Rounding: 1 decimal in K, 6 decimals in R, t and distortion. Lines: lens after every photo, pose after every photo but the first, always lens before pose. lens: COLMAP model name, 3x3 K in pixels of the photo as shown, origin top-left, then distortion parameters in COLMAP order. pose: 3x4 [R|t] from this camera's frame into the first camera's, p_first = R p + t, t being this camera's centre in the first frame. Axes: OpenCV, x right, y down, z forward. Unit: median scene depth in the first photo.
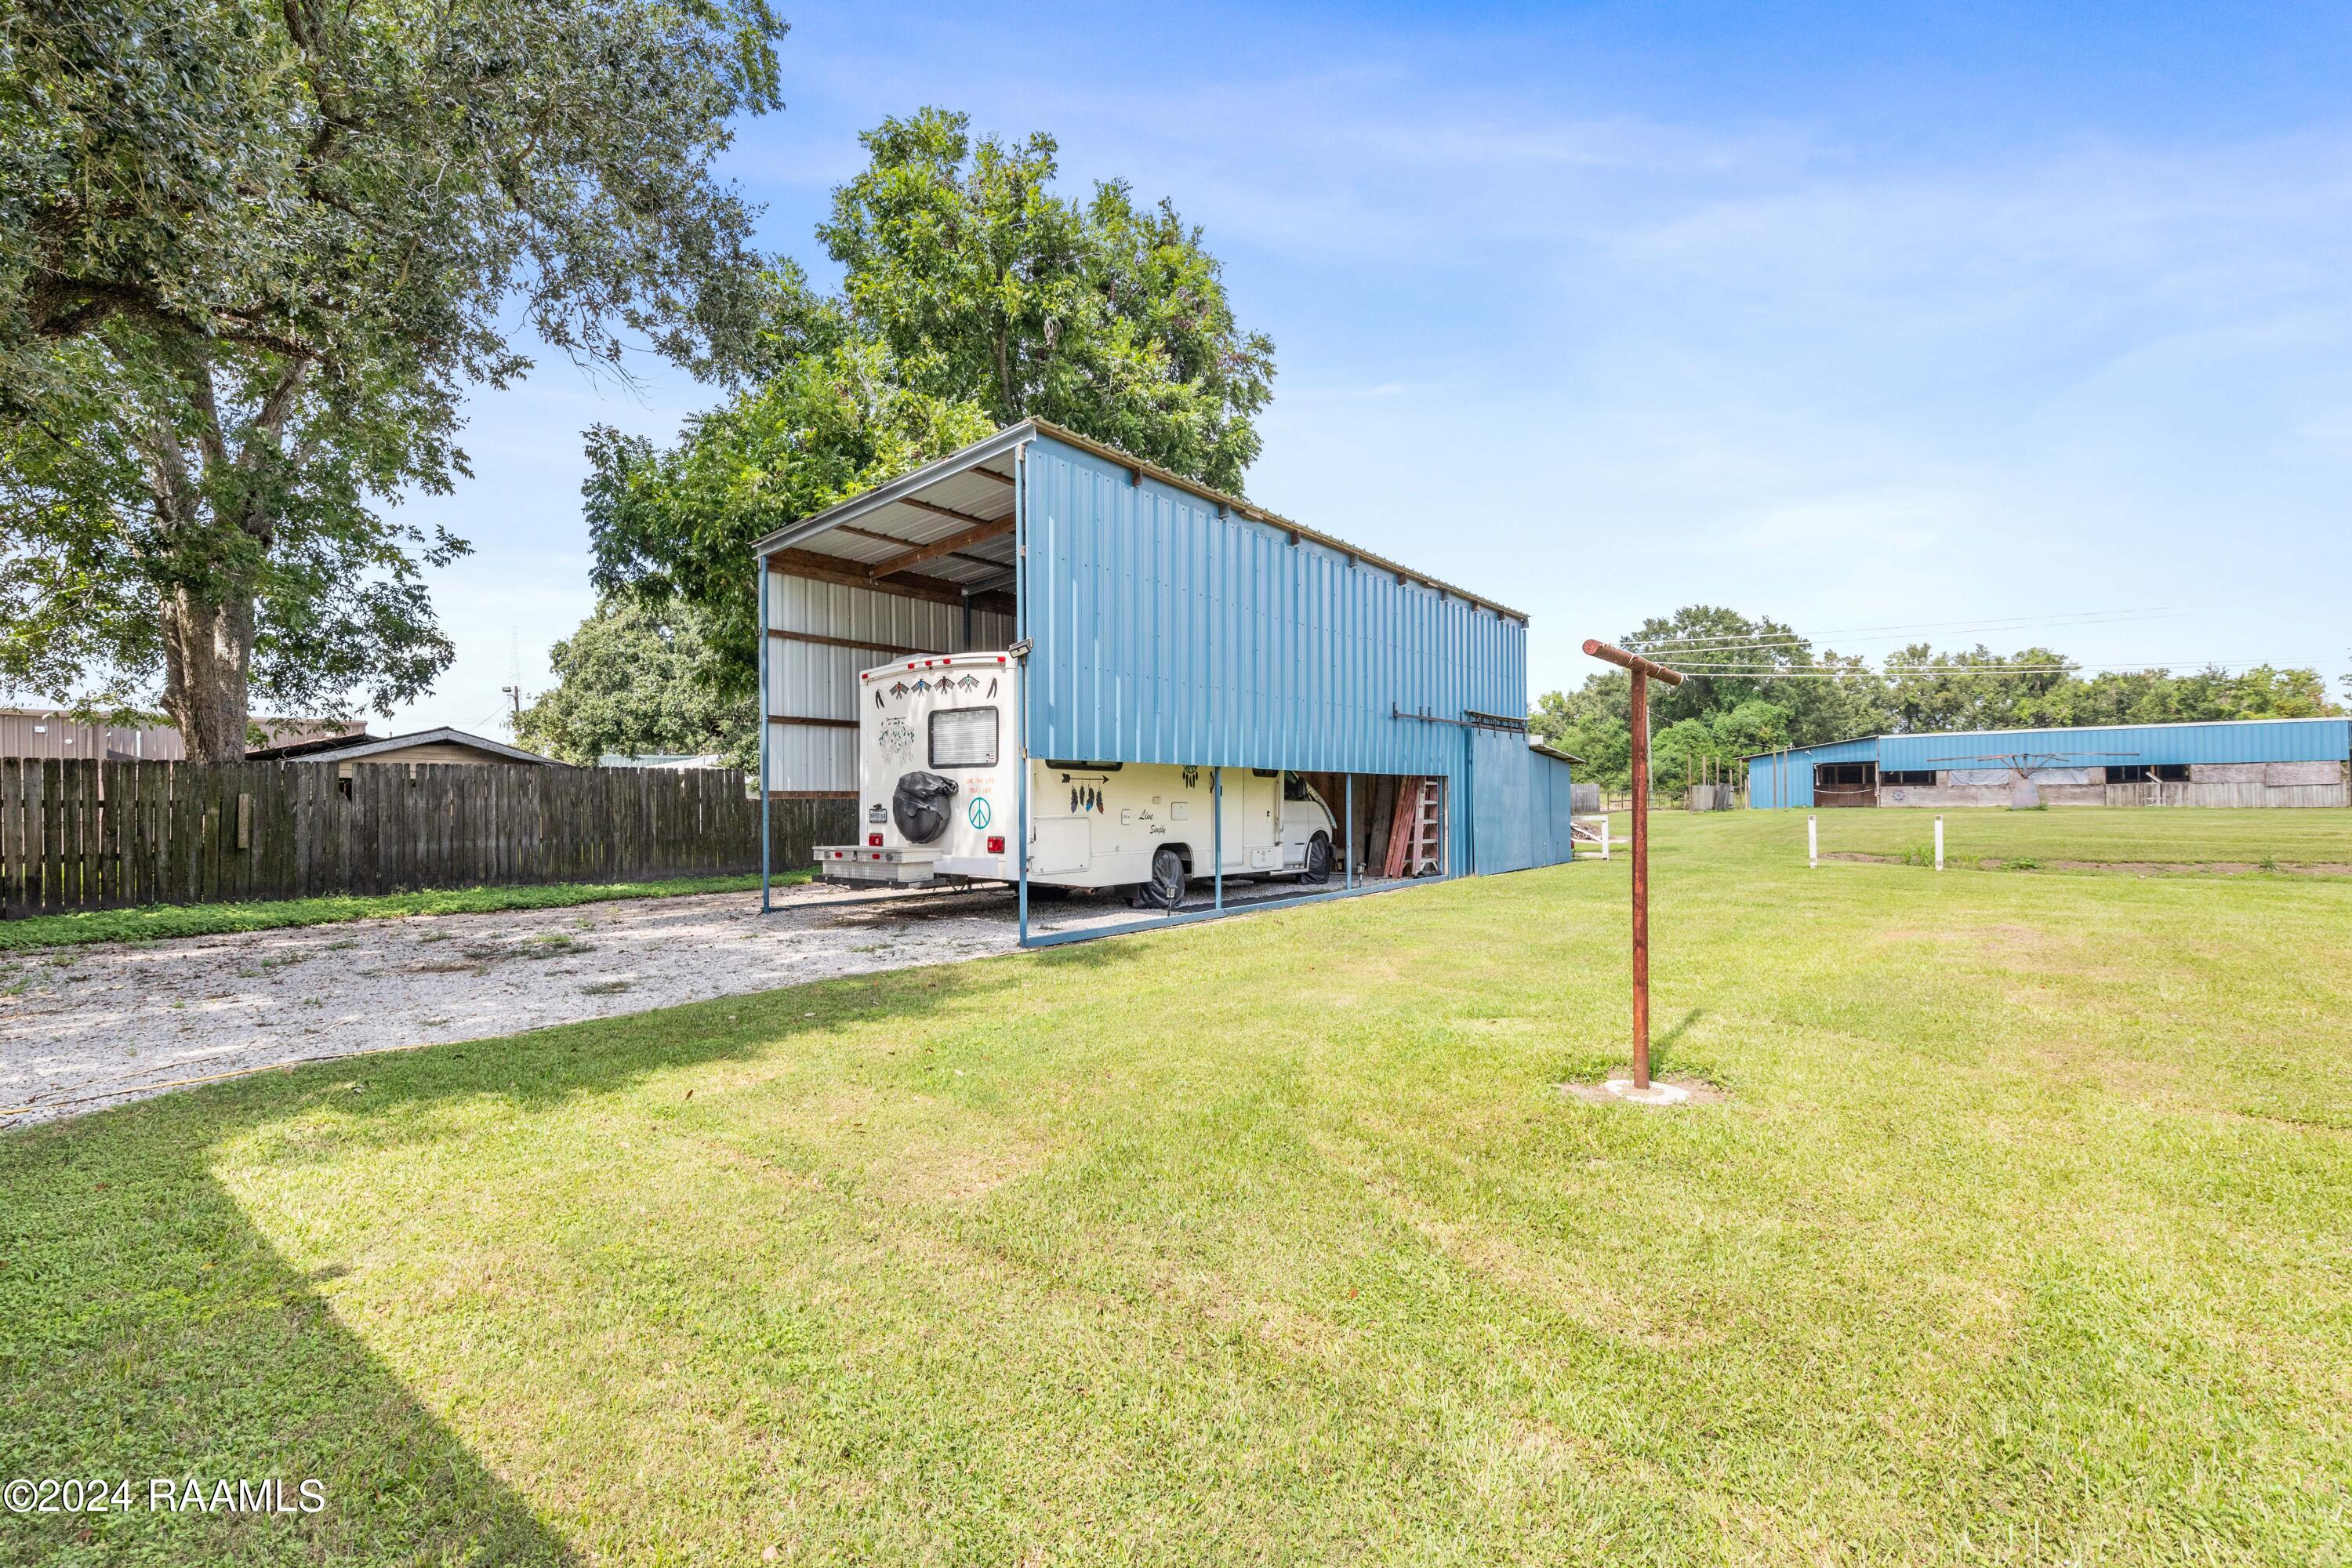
lens RADIAL K [[1034.0, 0, 1163.0], [0, 1034.0, 790.9], [0, 0, 1]] dist [0.007716, 0.000025]
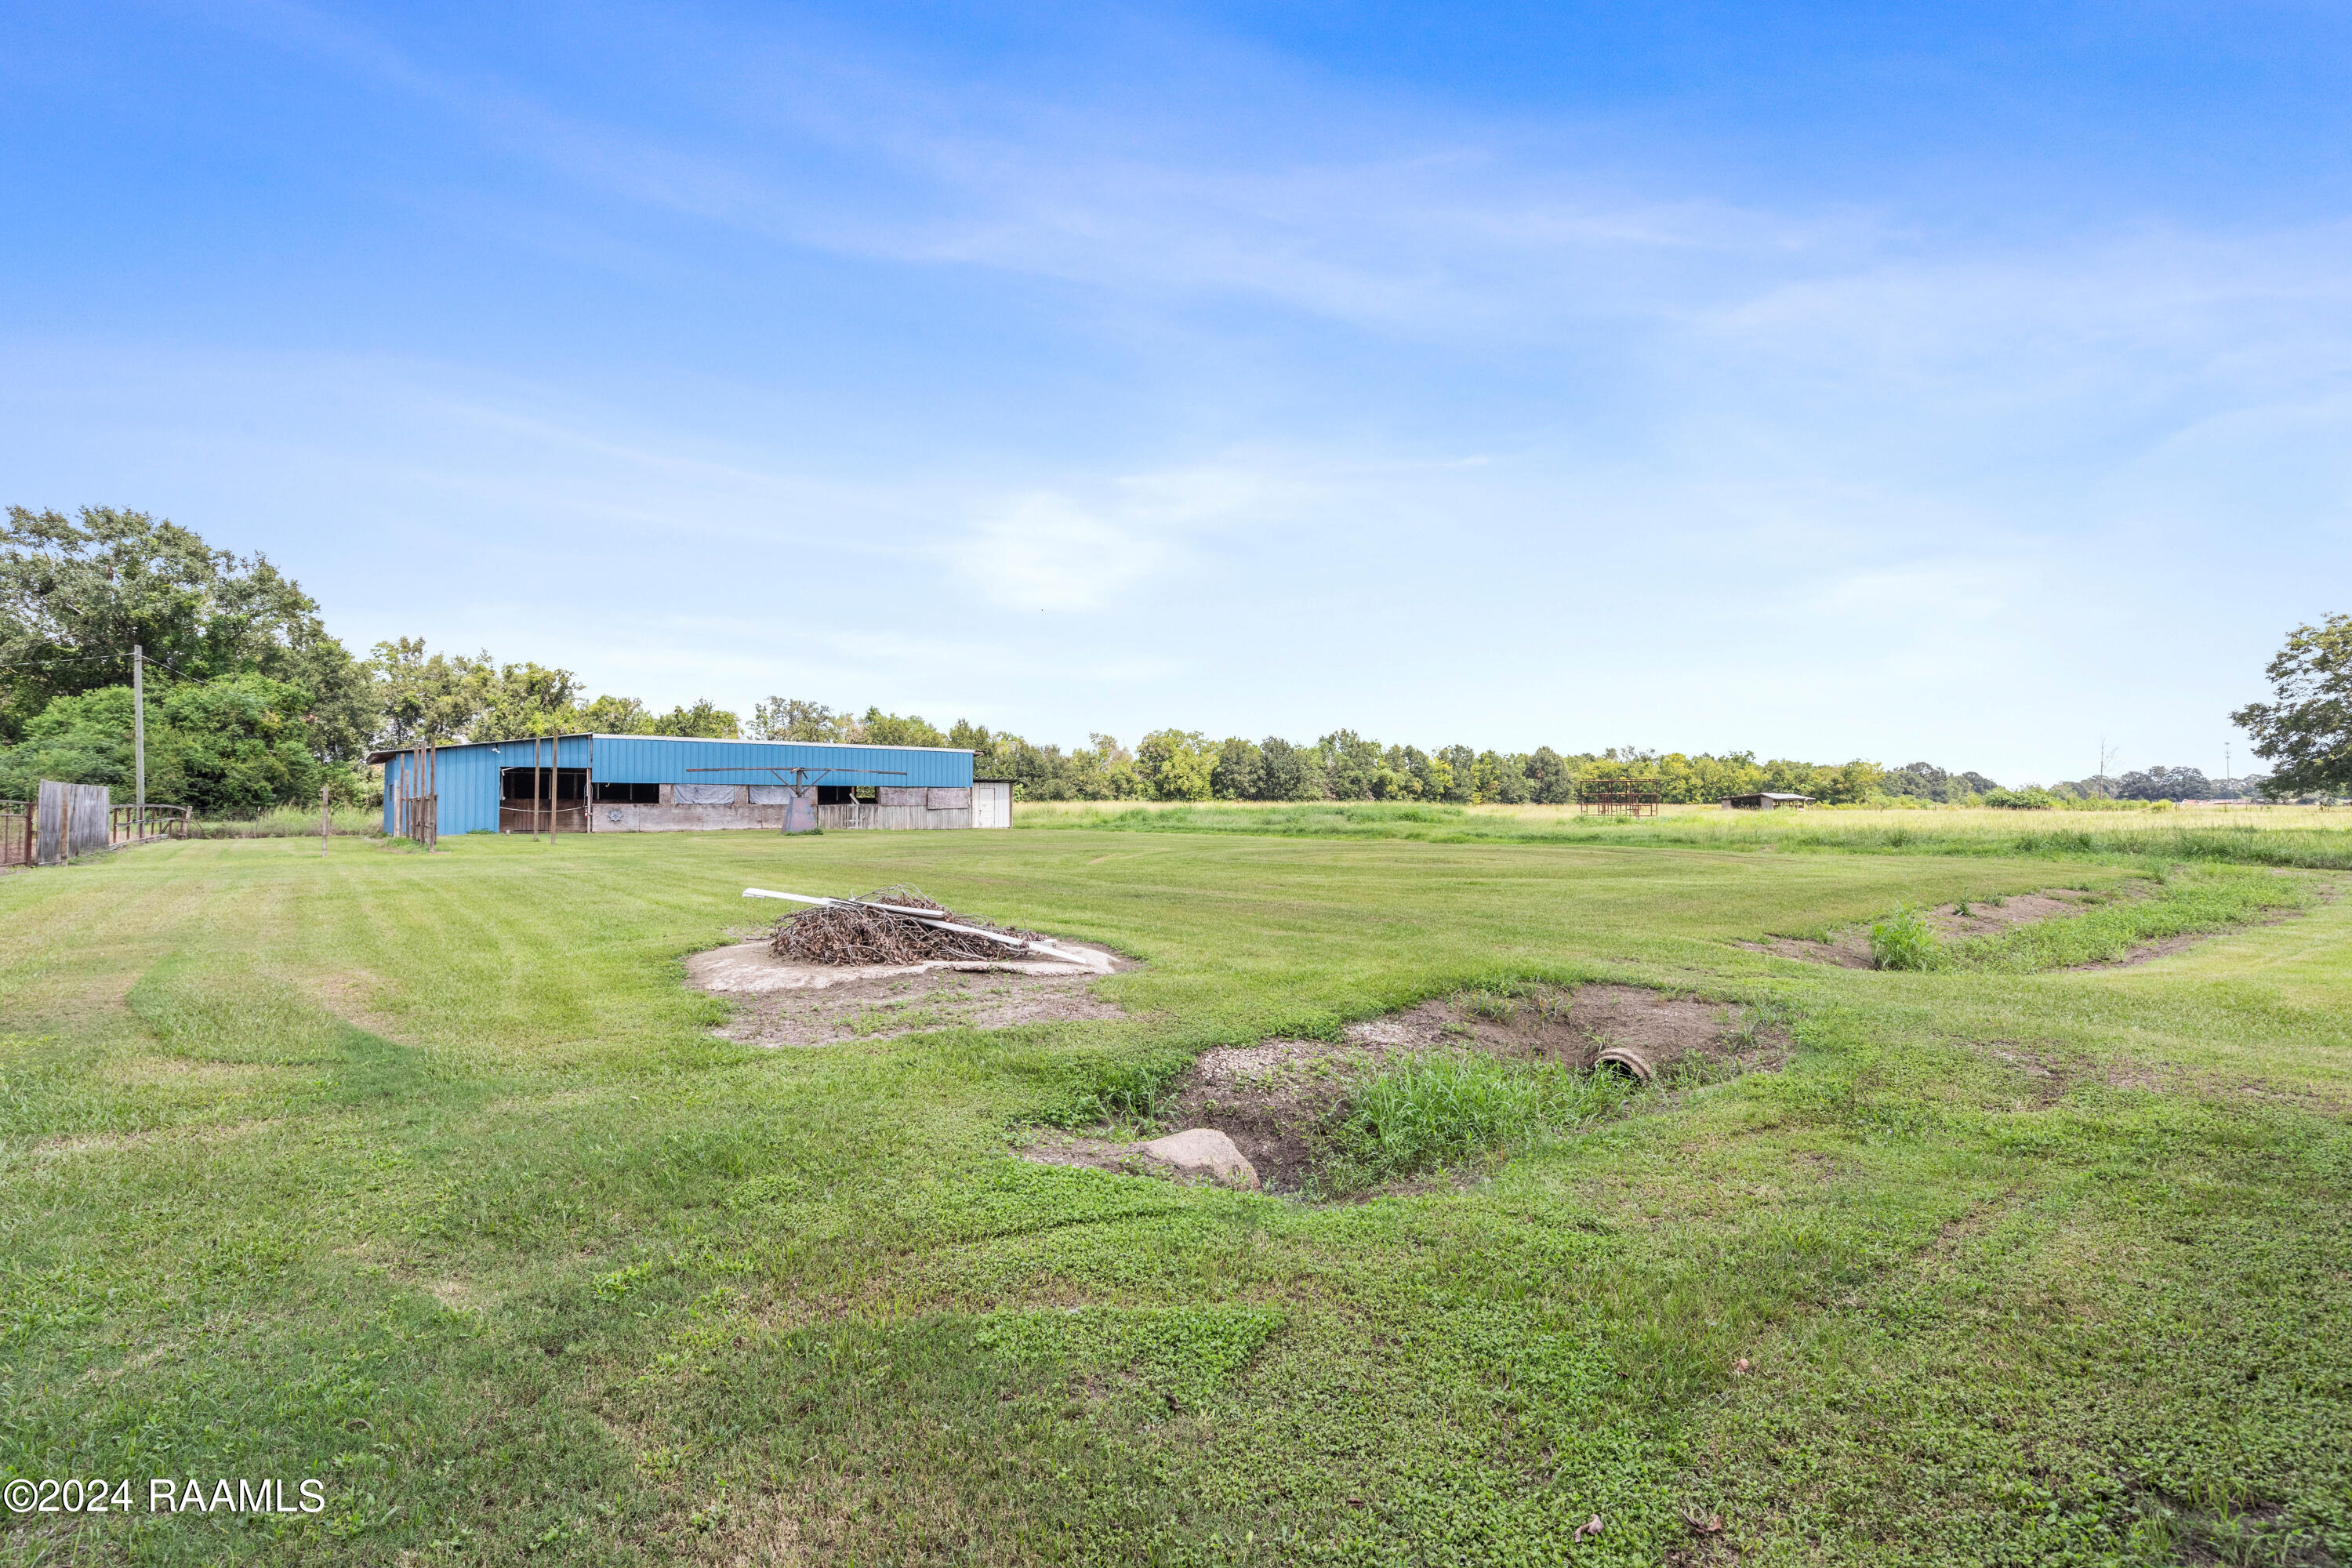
lens RADIAL K [[976.0, 0, 1157.3], [0, 976.0, 802.4], [0, 0, 1]] dist [-0.000620, 0.000007]
pose [[0.178149, 0.016980, 0.983857, 0.095790], [-0.012112, 0.999813, -0.015063, 0.000569], [-0.983929, -0.009234, 0.178321, 0.543886]]
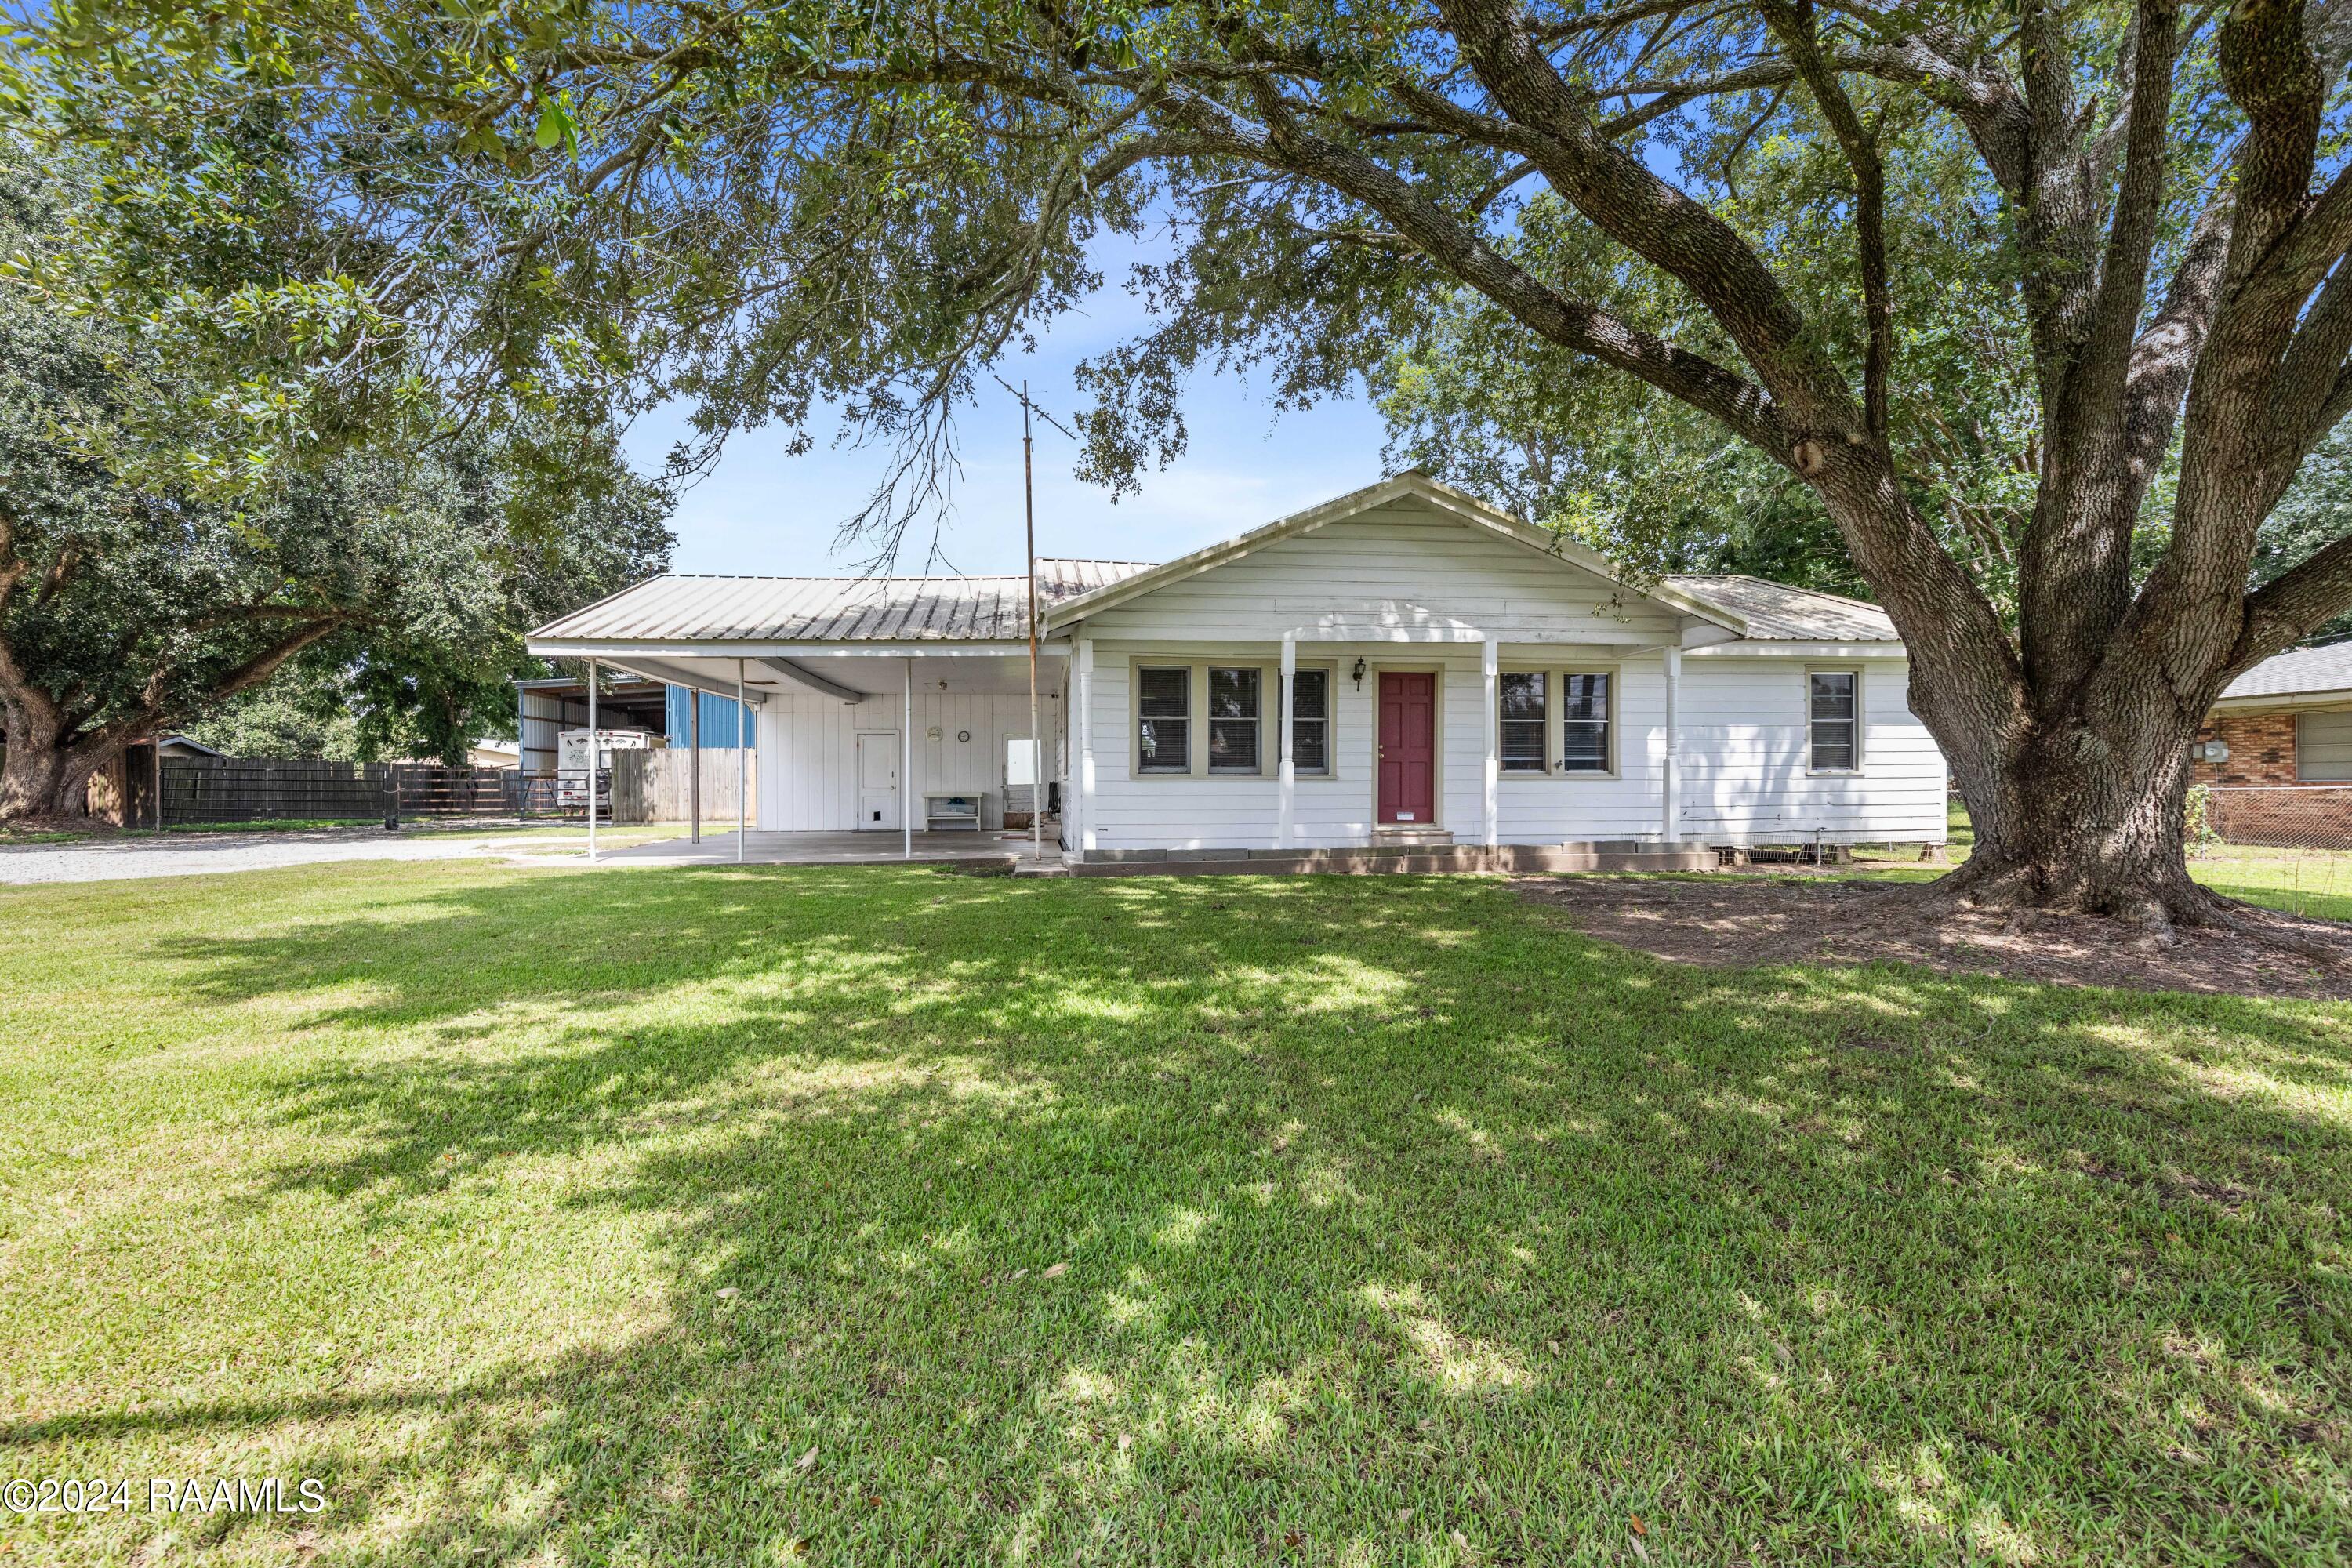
lens RADIAL K [[1034.0, 0, 1168.9], [0, 1034.0, 789.1], [0, 0, 1]] dist [0.007716, 0.000025]
pose [[0.683616, 0.006323, 0.729814, -0.287006], [-0.011932, 0.999926, 0.002513, 0.001530], [-0.729744, -0.010426, 0.683641, -0.490461]]
